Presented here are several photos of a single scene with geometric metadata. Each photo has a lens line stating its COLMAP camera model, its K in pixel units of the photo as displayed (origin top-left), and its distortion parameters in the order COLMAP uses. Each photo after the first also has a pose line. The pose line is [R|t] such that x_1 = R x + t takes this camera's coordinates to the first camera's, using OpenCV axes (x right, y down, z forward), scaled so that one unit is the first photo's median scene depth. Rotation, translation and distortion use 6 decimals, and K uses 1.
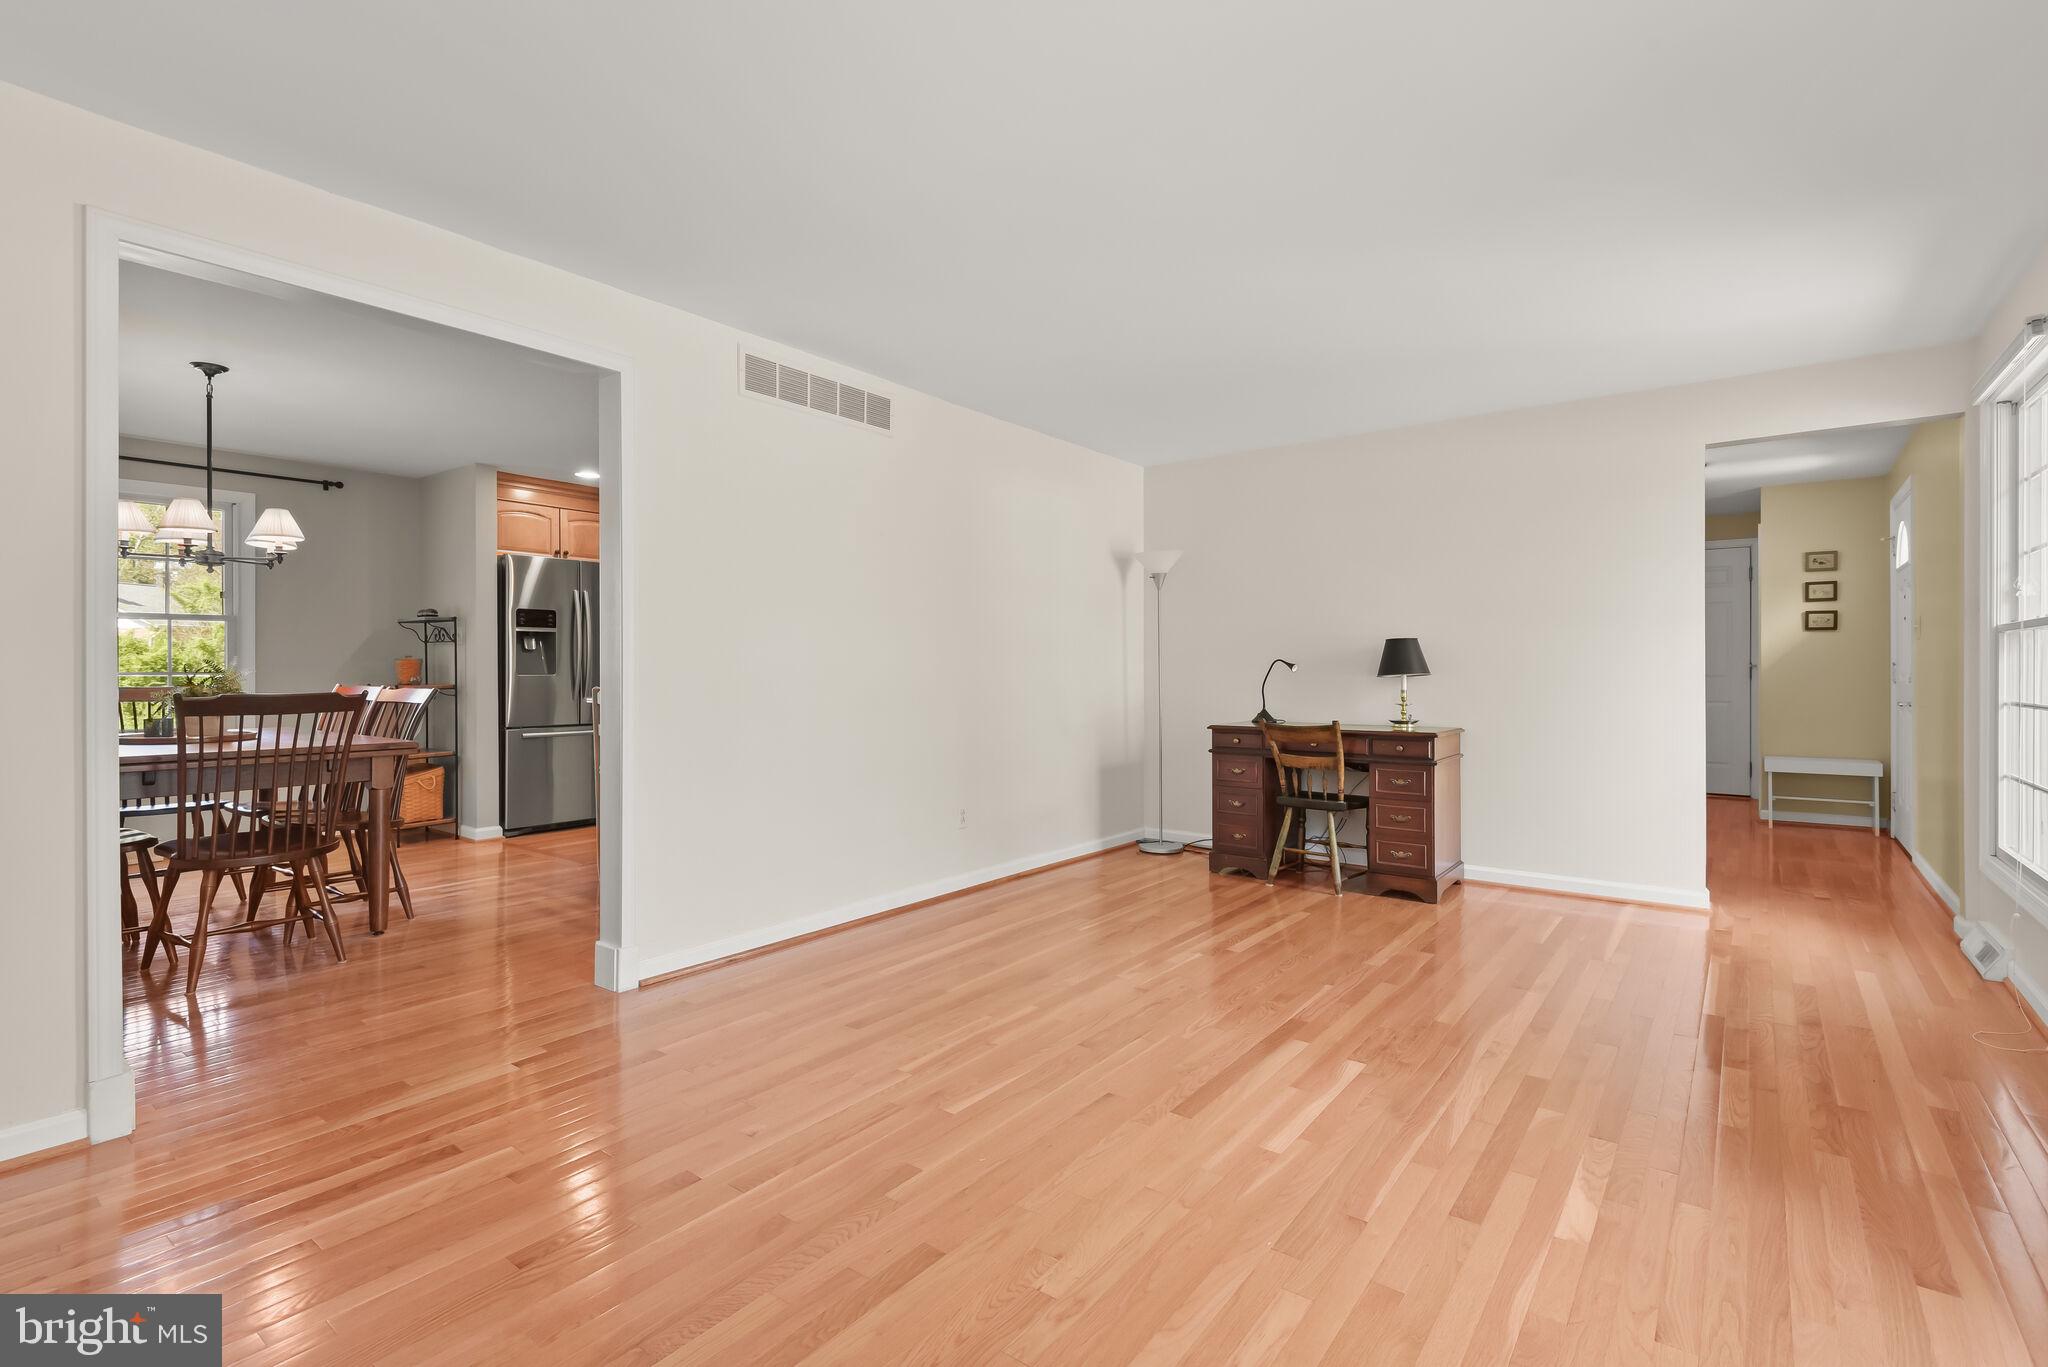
lens RADIAL K [[944.7, 0, 1019.0], [0, 944.7, 679.8], [0, 0, 1]] dist [0.049667, -0.031627]
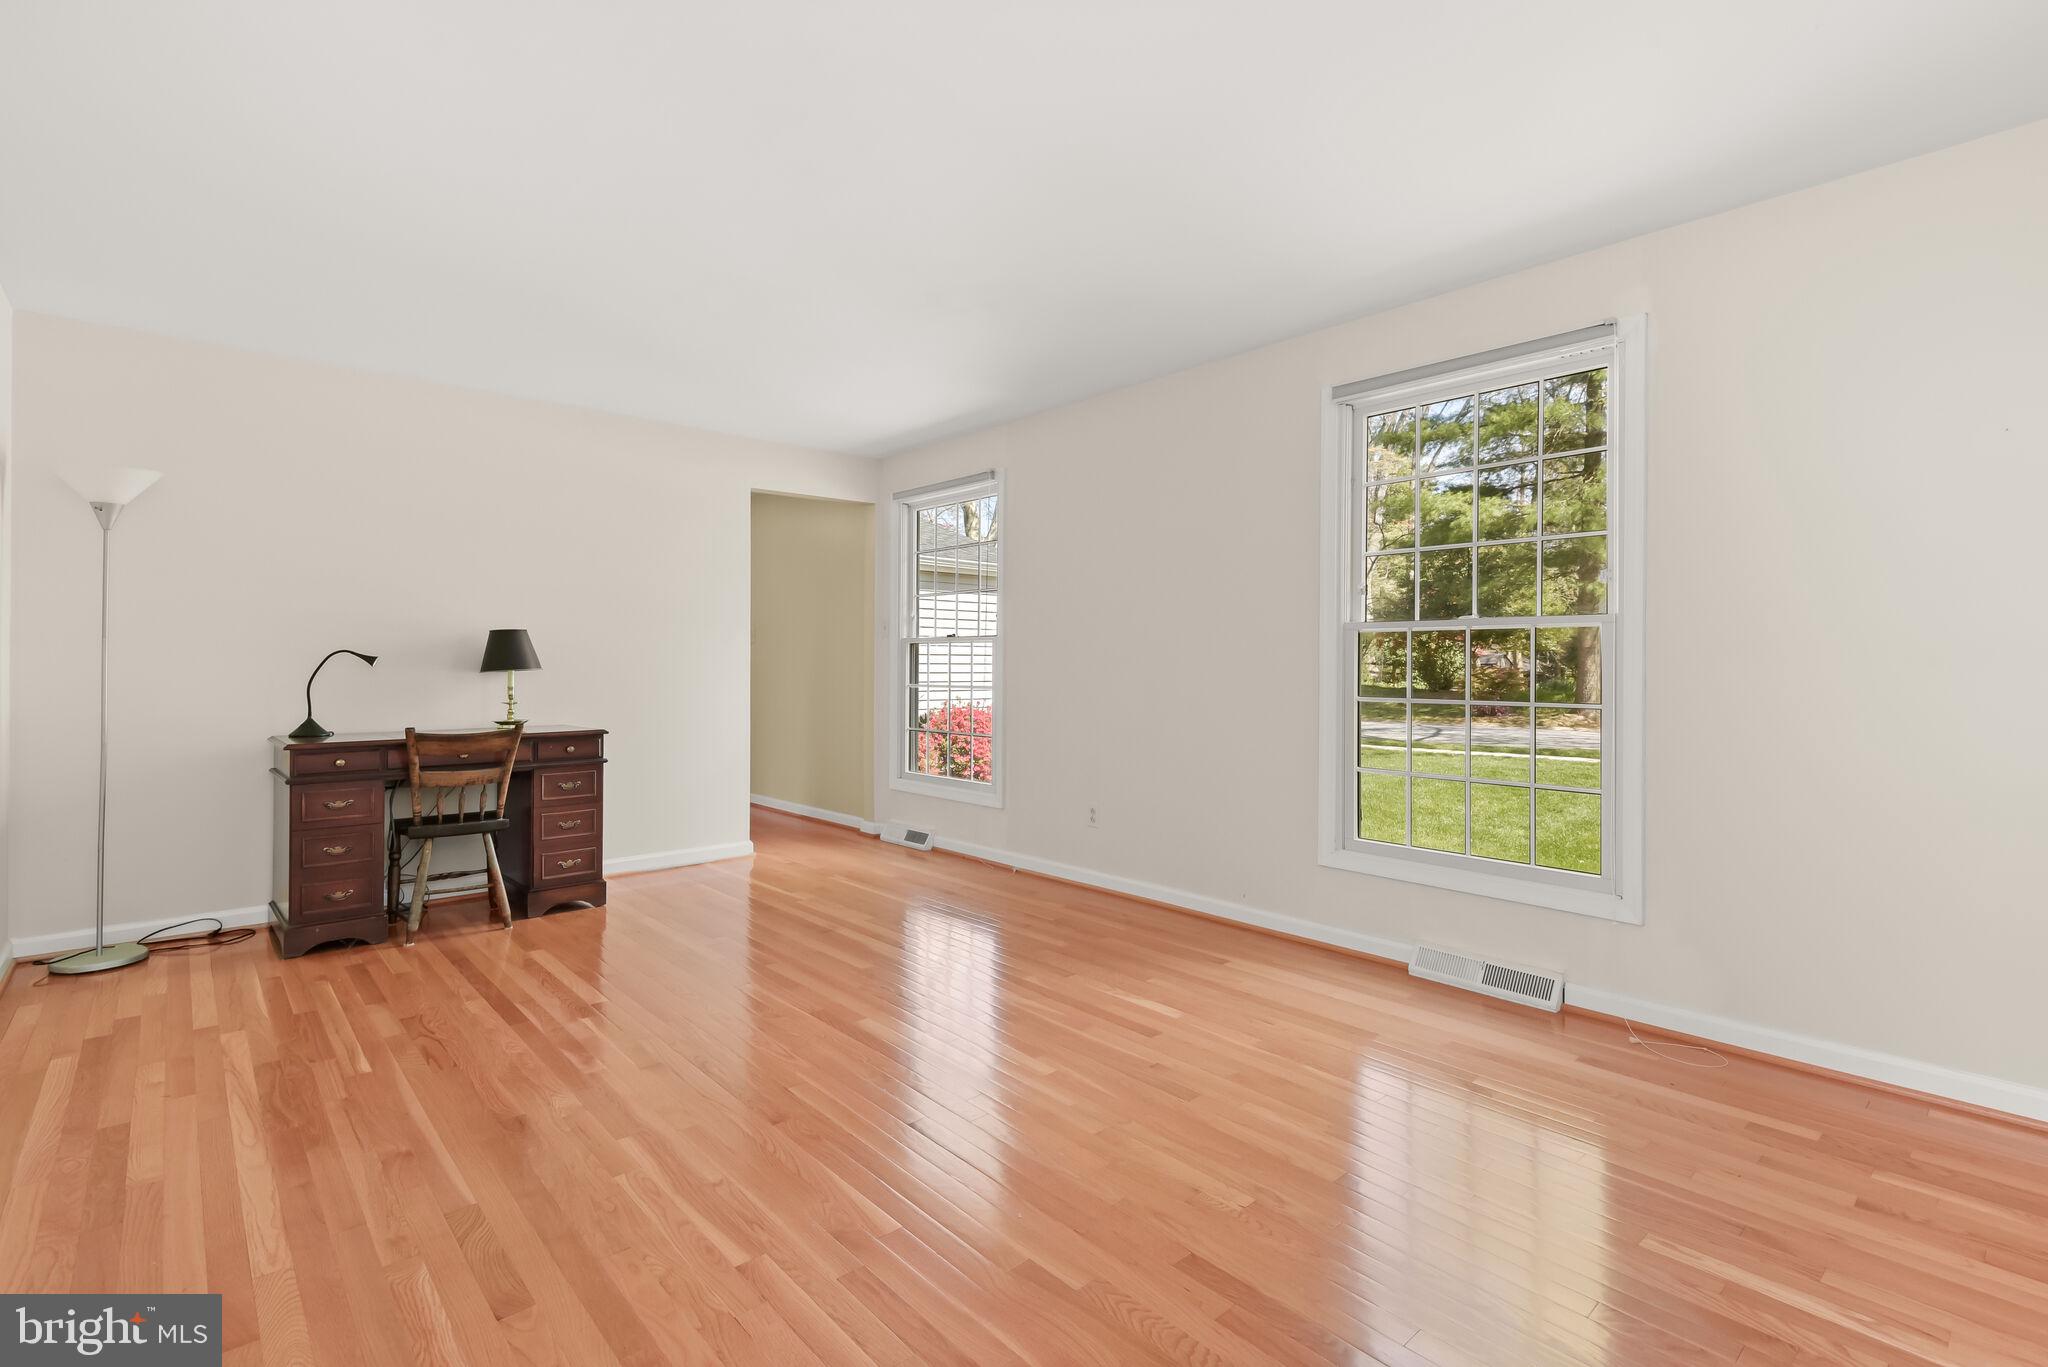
lens RADIAL K [[944.7, 0, 1019.0], [0, 944.7, 679.8], [0, 0, 1]] dist [0.049667, -0.031627]
pose [[0.188906, -0.015142, 0.981878, -0.436964], [0.008458, 0.999869, 0.013792, -0.005225], [-0.981959, 0.005699, 0.189010, 0.397435]]
